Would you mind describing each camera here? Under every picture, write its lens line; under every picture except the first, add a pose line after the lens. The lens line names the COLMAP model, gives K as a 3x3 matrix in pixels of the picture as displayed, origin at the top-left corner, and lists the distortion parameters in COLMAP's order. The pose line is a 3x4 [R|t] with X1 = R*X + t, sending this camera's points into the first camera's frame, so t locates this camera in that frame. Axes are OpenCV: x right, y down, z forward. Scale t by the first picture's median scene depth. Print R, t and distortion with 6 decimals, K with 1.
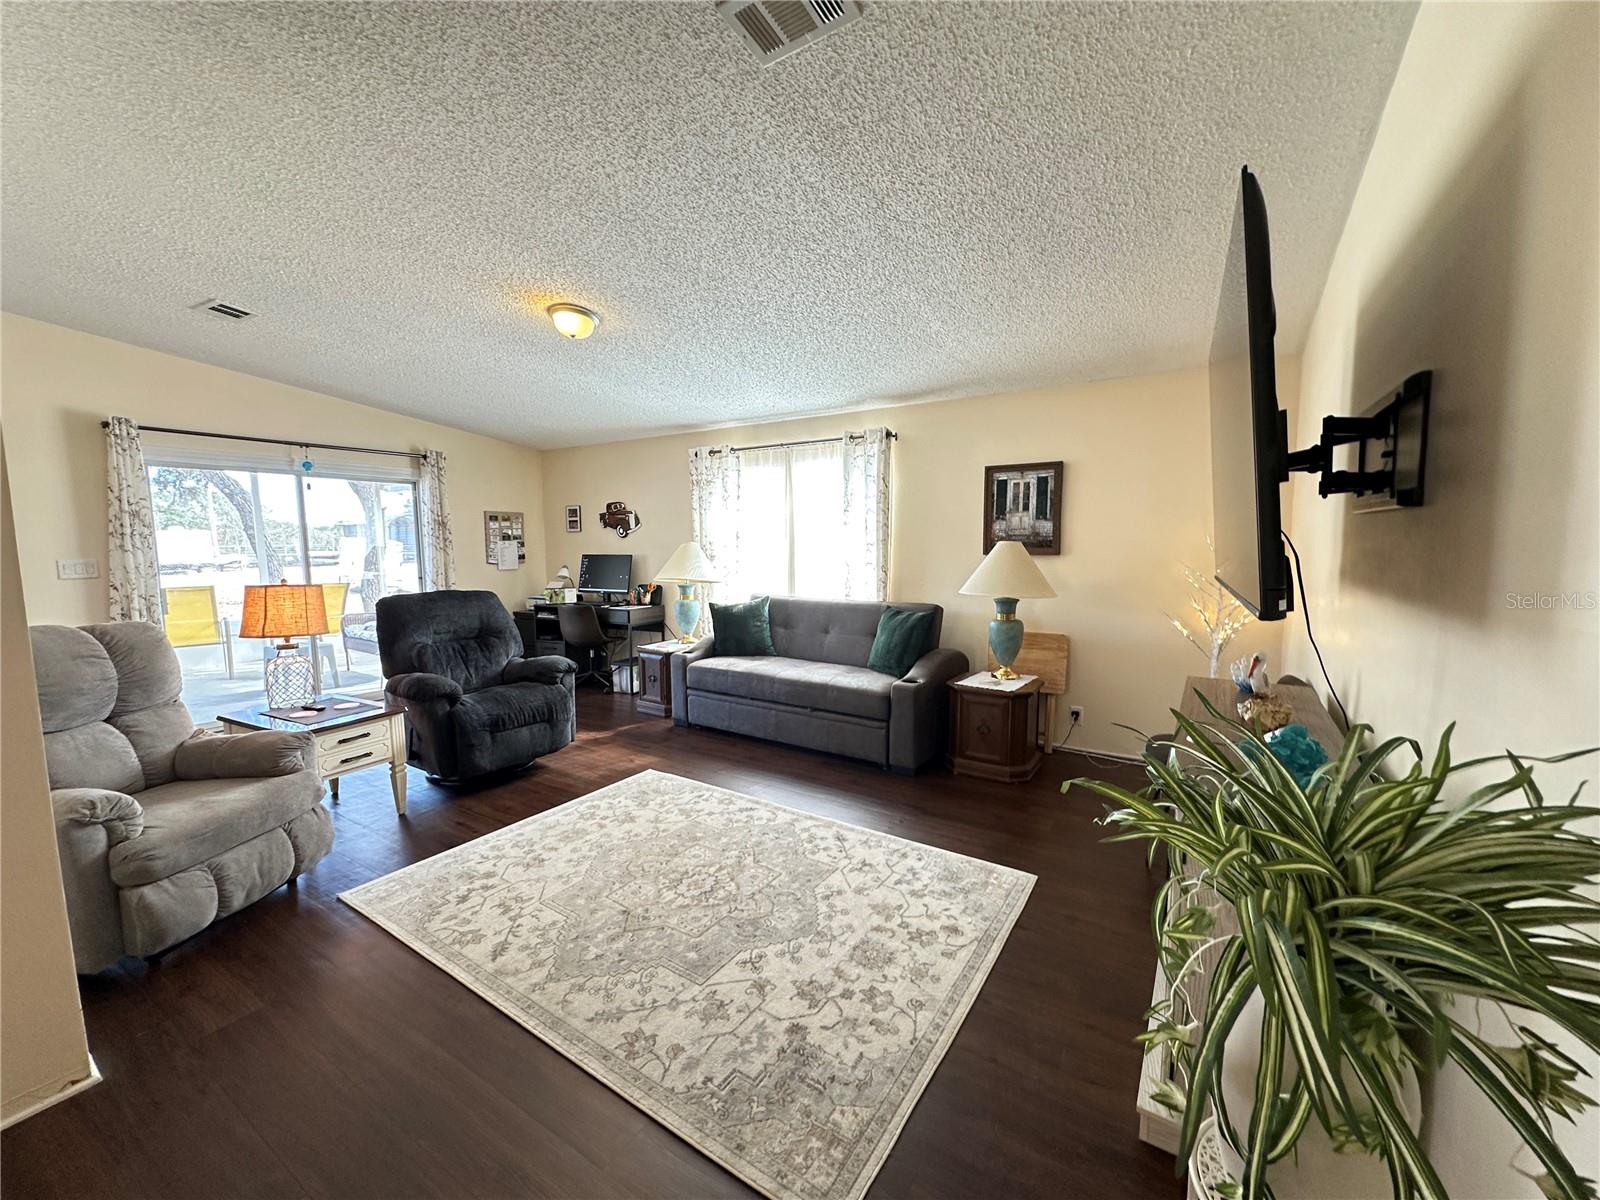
lens RADIAL K [[637.3, 0, 803.7], [0, 637.3, 603.2], [0, 0, 1]] dist [-0.004272, 0.000700]
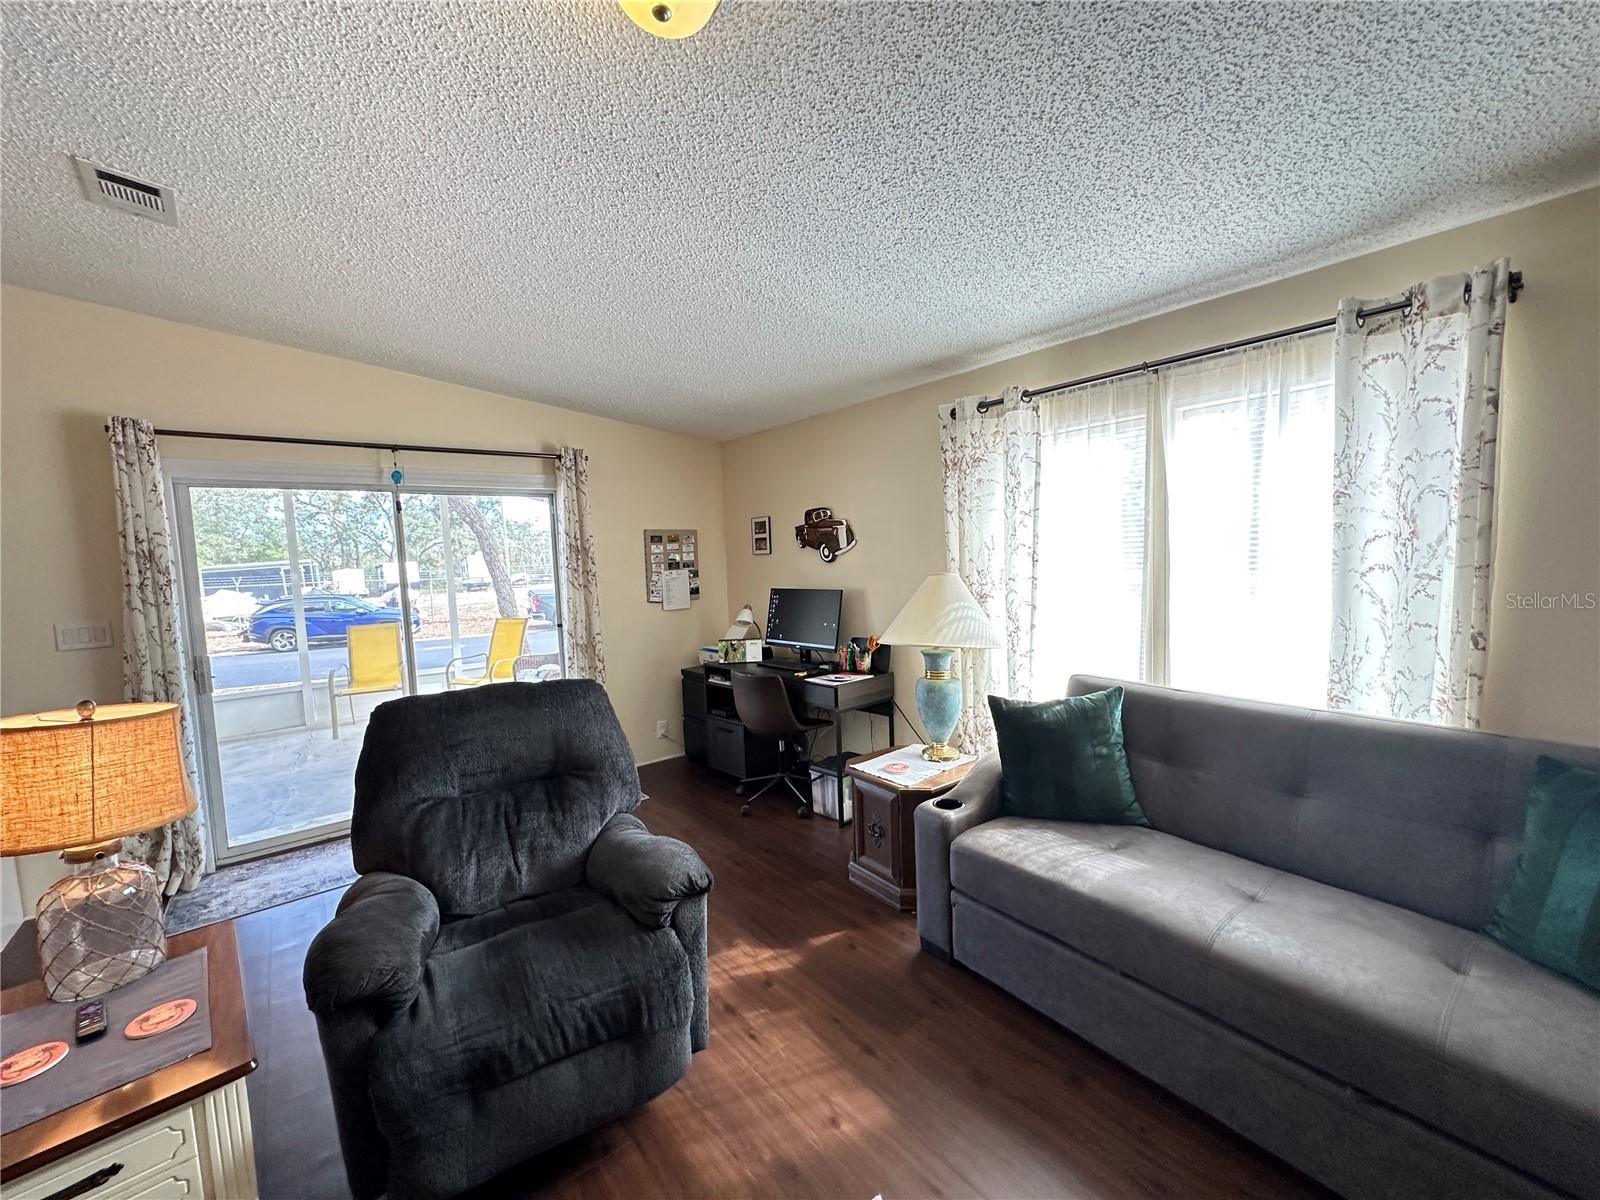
lens RADIAL K [[637.3, 0, 803.8], [0, 637.3, 604.0], [0, 0, 1]] dist [-0.004272, 0.000700]
pose [[0.945953, -0.002404, -0.324294, -0.145141], [-0.001364, 0.999934, -0.011390, -0.078946], [0.324300, 0.011217, 0.945888, 0.563861]]
